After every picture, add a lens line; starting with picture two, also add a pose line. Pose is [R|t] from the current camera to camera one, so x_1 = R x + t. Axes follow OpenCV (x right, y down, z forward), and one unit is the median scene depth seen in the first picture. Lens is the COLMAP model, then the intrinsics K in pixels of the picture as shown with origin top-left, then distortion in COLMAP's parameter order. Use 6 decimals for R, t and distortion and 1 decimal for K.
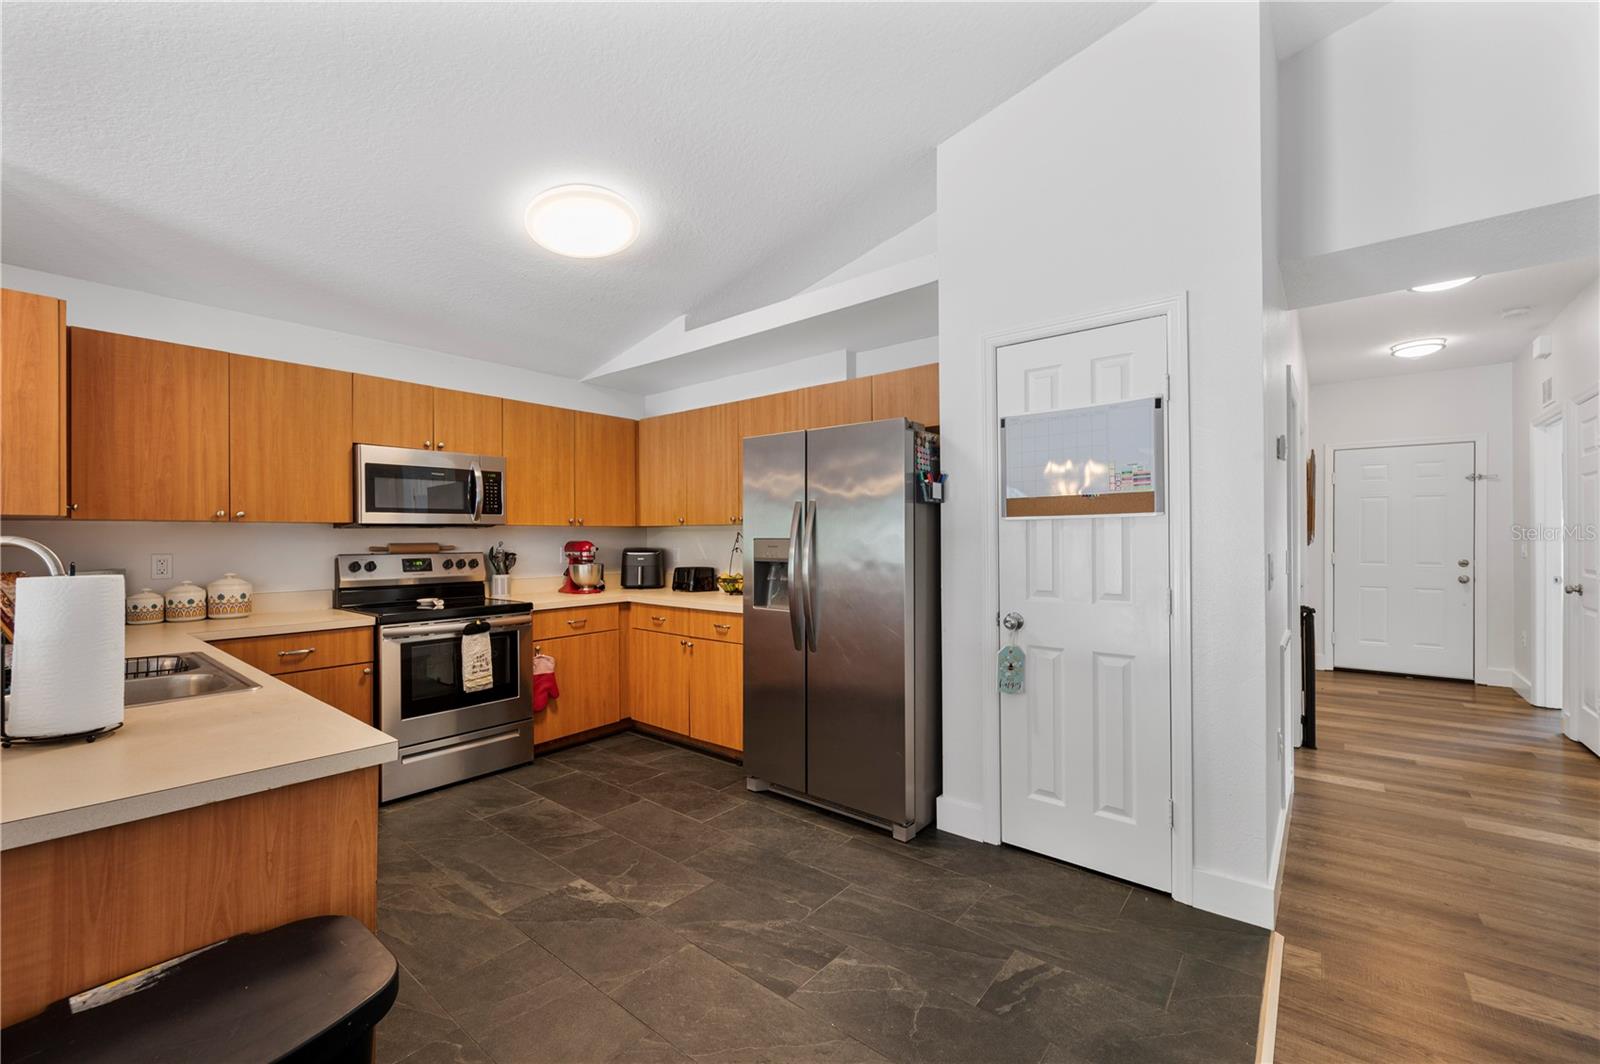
lens RADIAL K [[648.9, 0, 789.8], [0, 648.9, 535.2], [0, 0, 1]] dist [0.000973, 0.000259]
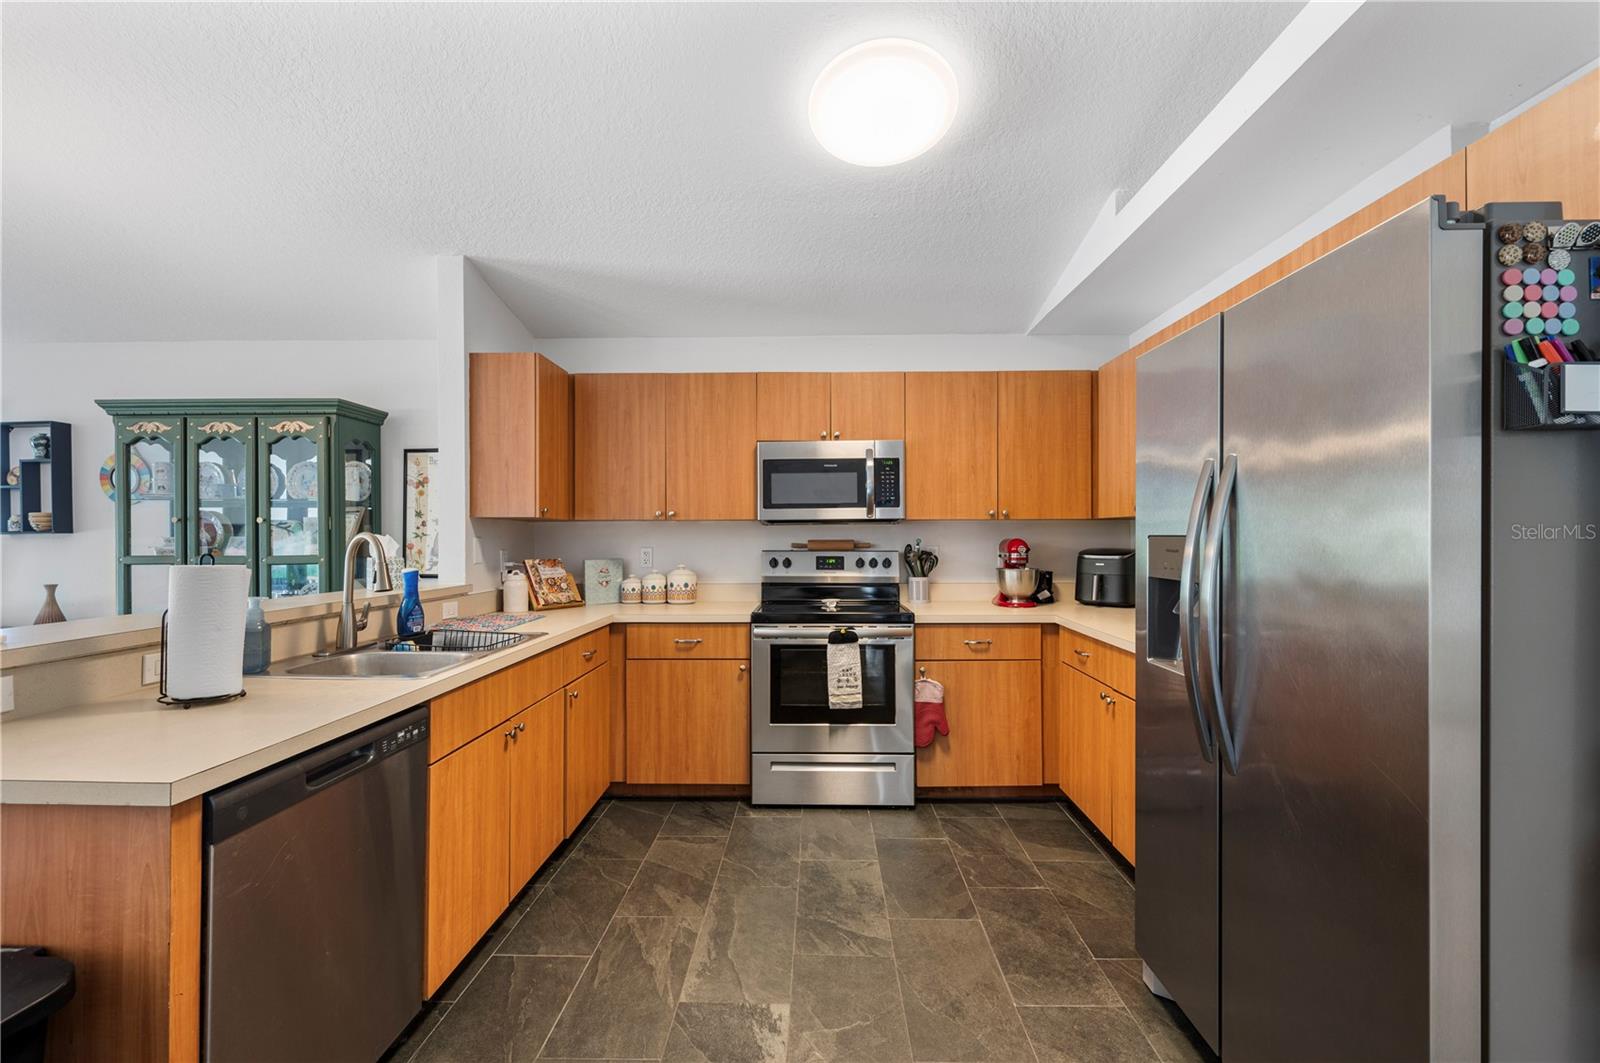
lens RADIAL K [[670.9, 0, 813.6], [0, 670.9, 535.5], [0, 0, 1]] dist [-0.004424, 0.001948]
pose [[0.627031, 0.001697, -0.778992, 0.215763], [0.001695, 0.999992, 0.003543, 0.002586], [0.778992, -0.003542, 0.627023, 0.432818]]
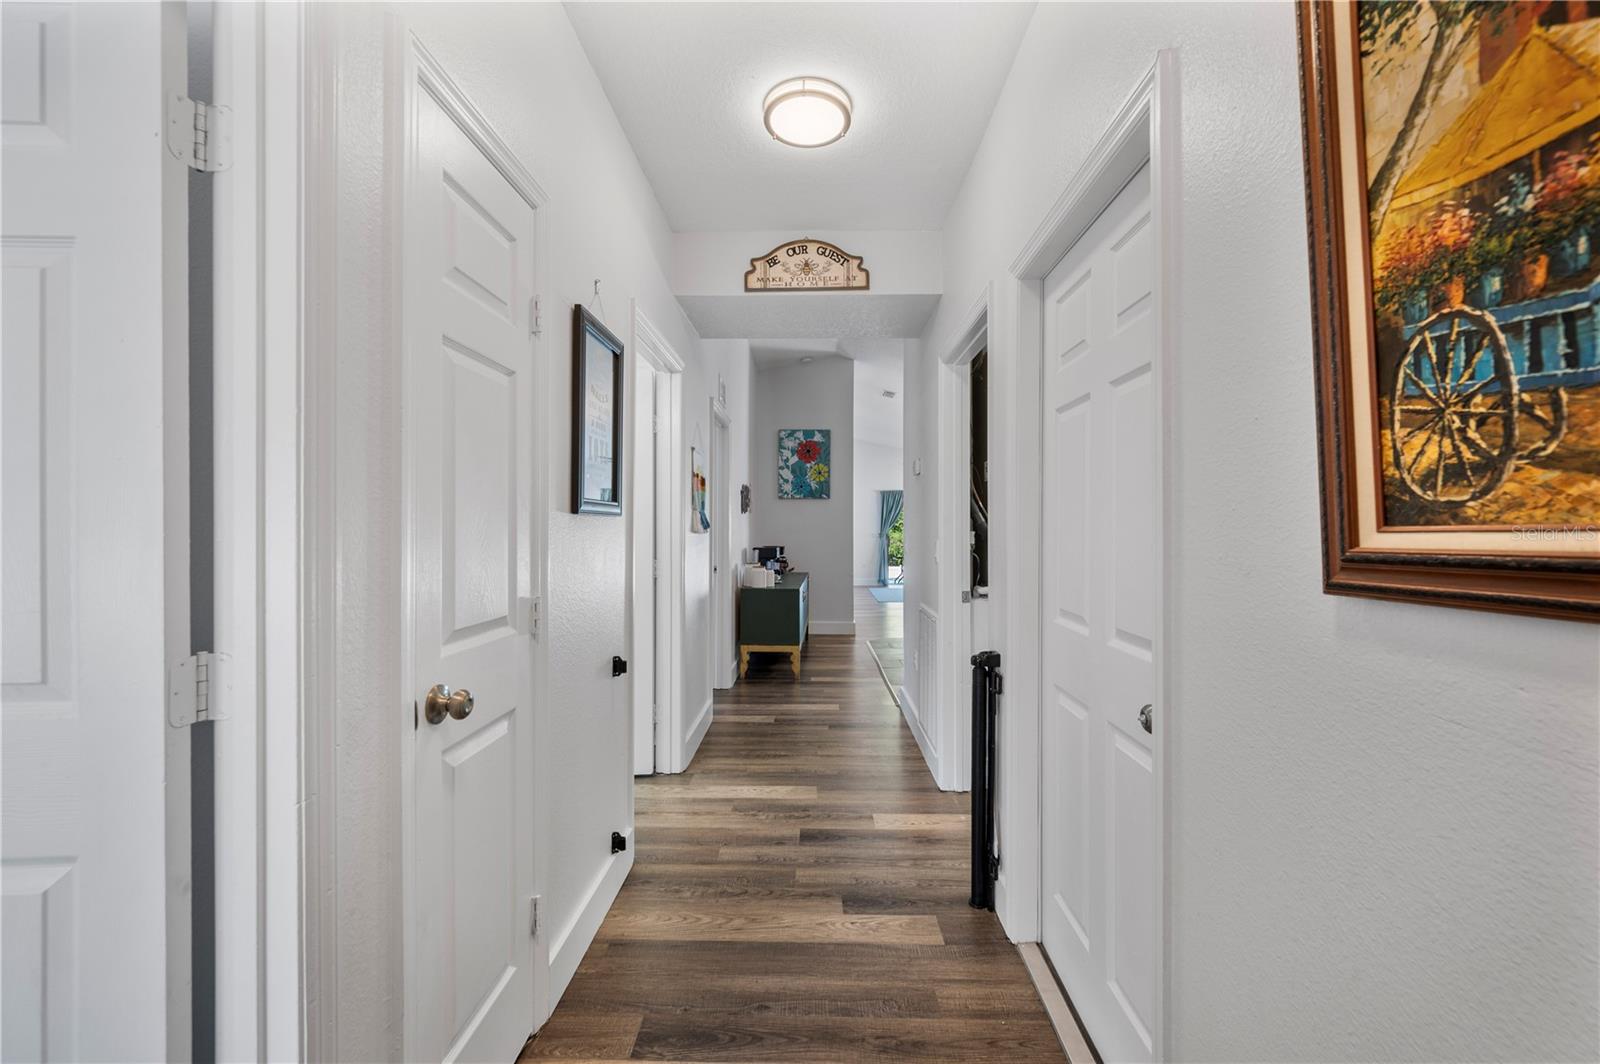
lens RADIAL K [[648.9, 0, 799.7], [0, 648.9, 526.0], [0, 0, 1]] dist [0.000973, 0.000259]
pose [[-0.783295, 0.005190, -0.621628, 1.604612], [0.006434, 0.999979, 0.000242, 0.000972], [0.621616, -0.003810, -0.783313, 1.697980]]
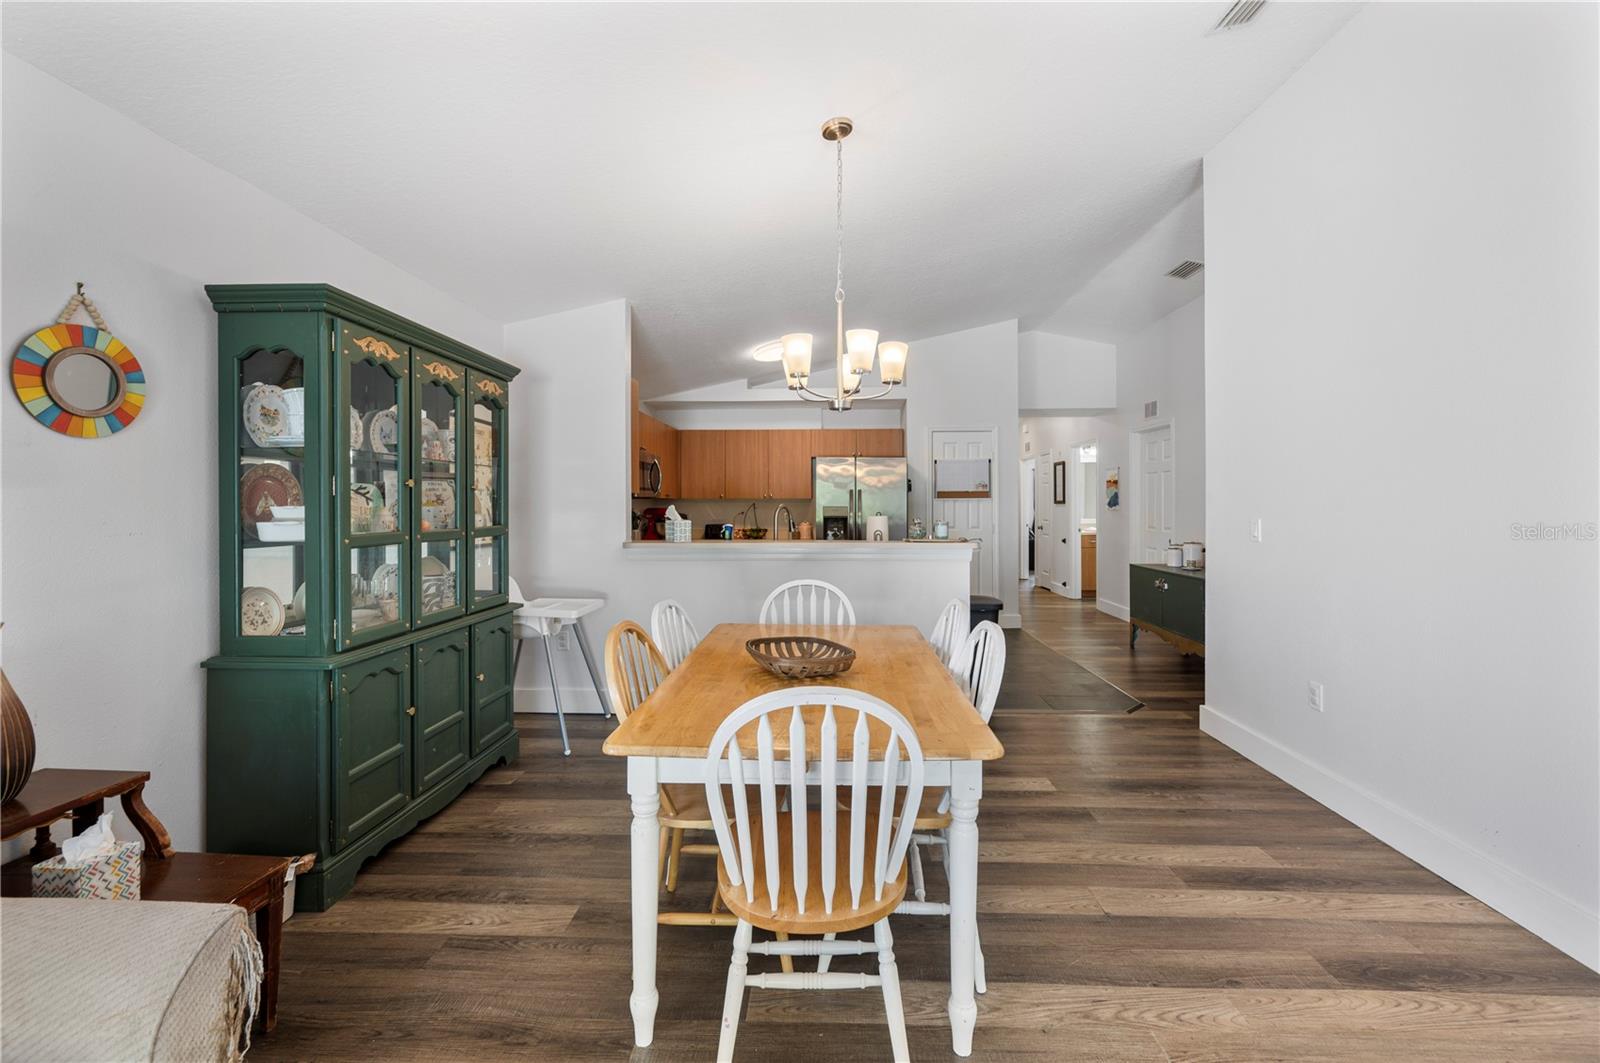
lens RADIAL K [[648.9, 0, 804.2], [0, 648.9, 502.1], [0, 0, 1]] dist [0.000973, 0.000259]
pose [[0.794149, 0.008460, 0.607665, -1.384372], [-0.006554, 0.999964, -0.005357, 0.002801], [-0.607688, 0.000272, 0.794176, -0.606543]]
